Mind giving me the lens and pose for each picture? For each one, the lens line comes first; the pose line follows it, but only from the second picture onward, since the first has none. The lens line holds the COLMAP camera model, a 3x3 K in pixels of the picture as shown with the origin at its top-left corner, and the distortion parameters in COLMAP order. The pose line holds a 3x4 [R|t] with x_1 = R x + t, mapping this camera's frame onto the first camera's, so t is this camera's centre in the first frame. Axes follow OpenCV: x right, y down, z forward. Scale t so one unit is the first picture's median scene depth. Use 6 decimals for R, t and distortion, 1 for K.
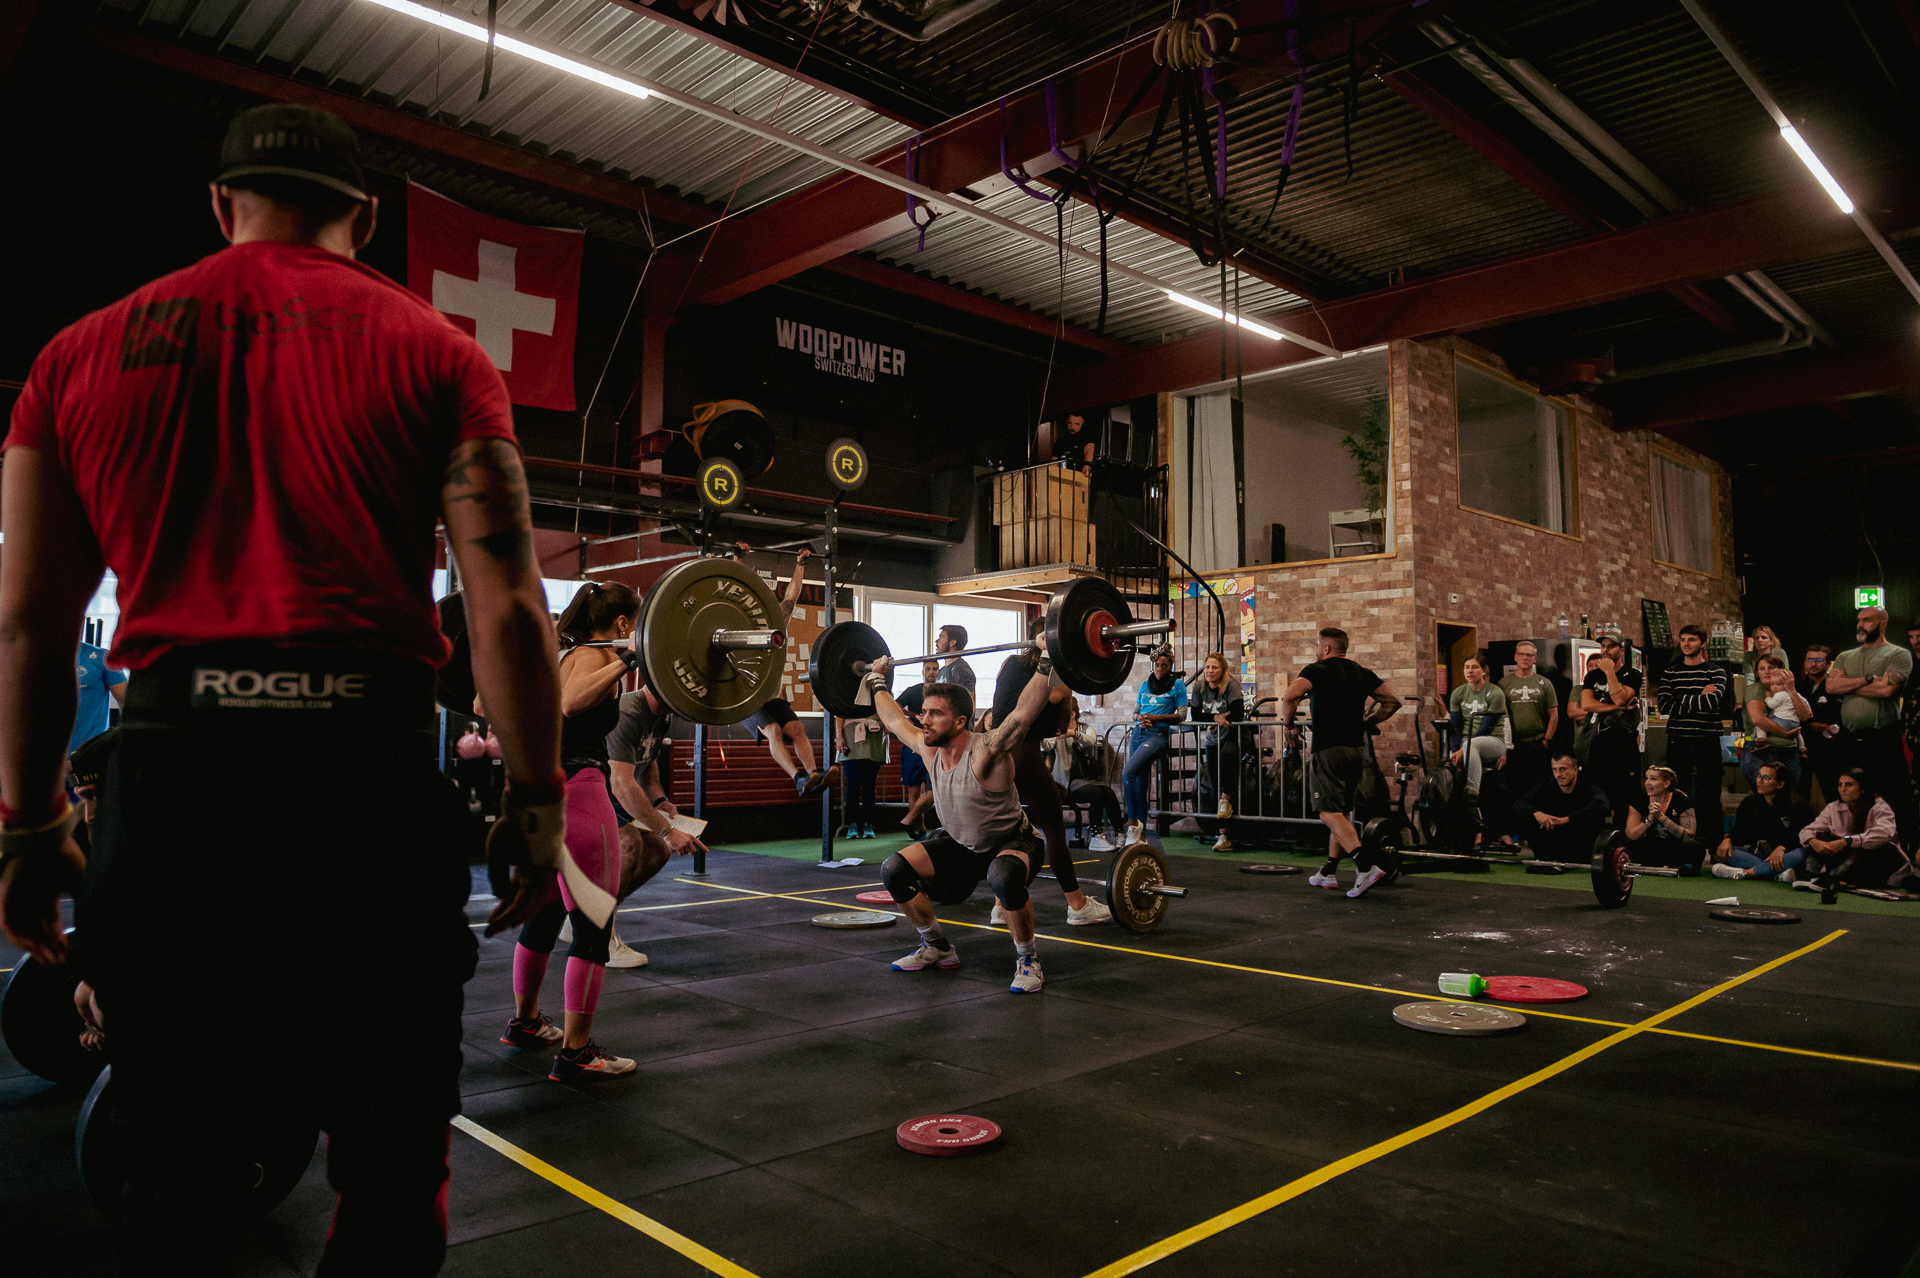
lens RADIAL K [[1306.6, 0, 960.0], [0, 1306.6, 639.0], [0, 0, 1]] dist [-0.045281, -0.005476]
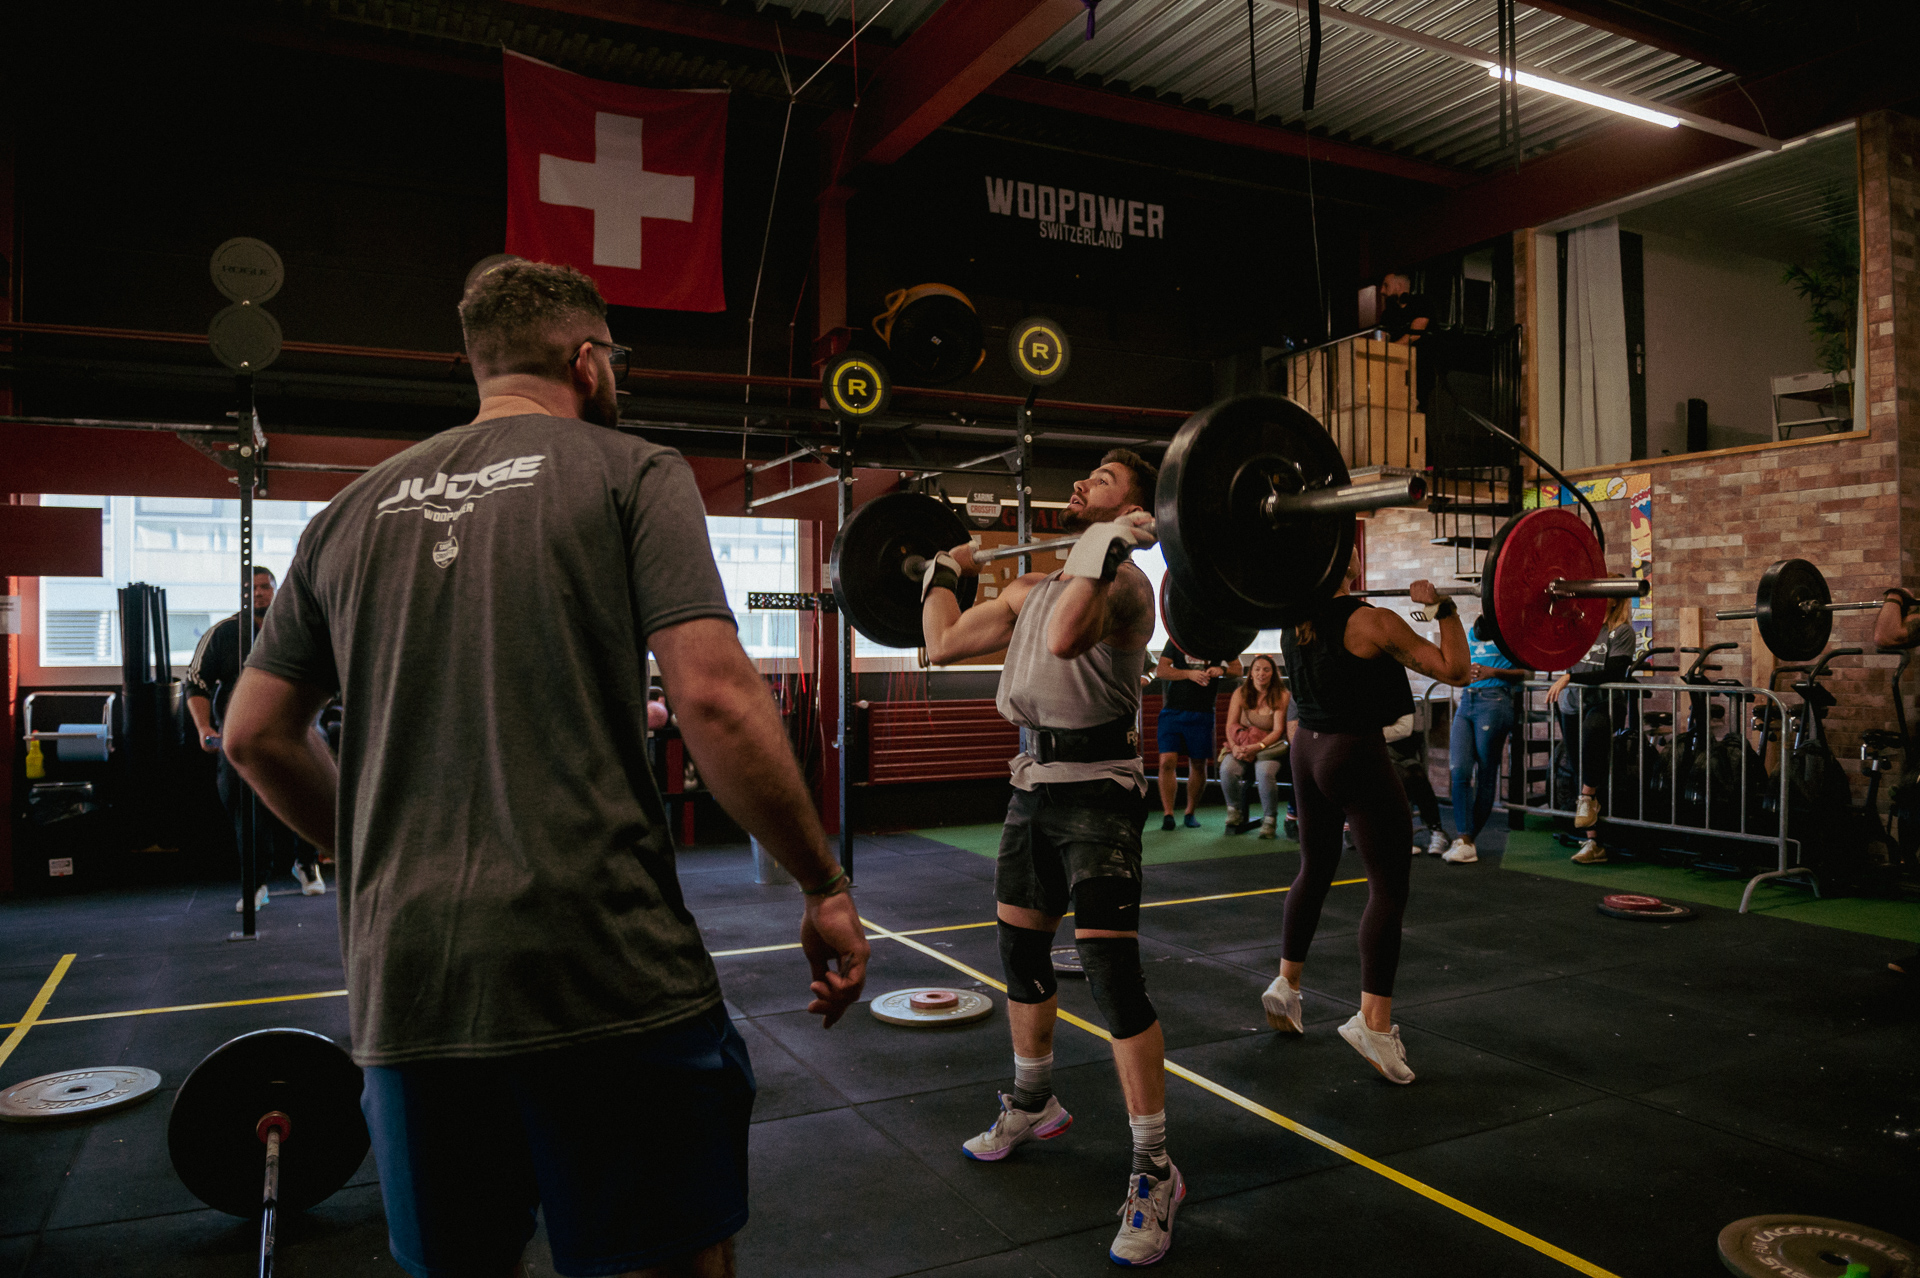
lens RADIAL K [[1306.6, 0, 960.0], [0, 1306.6, 639.0], [0, 0, 1]] dist [-0.045281, -0.005476]
pose [[0.951185, -0.008655, -0.308501, 0.086378], [0.028937, 0.997704, 0.061229, -0.011807], [0.307263, -0.067167, 0.949251, 0.212026]]
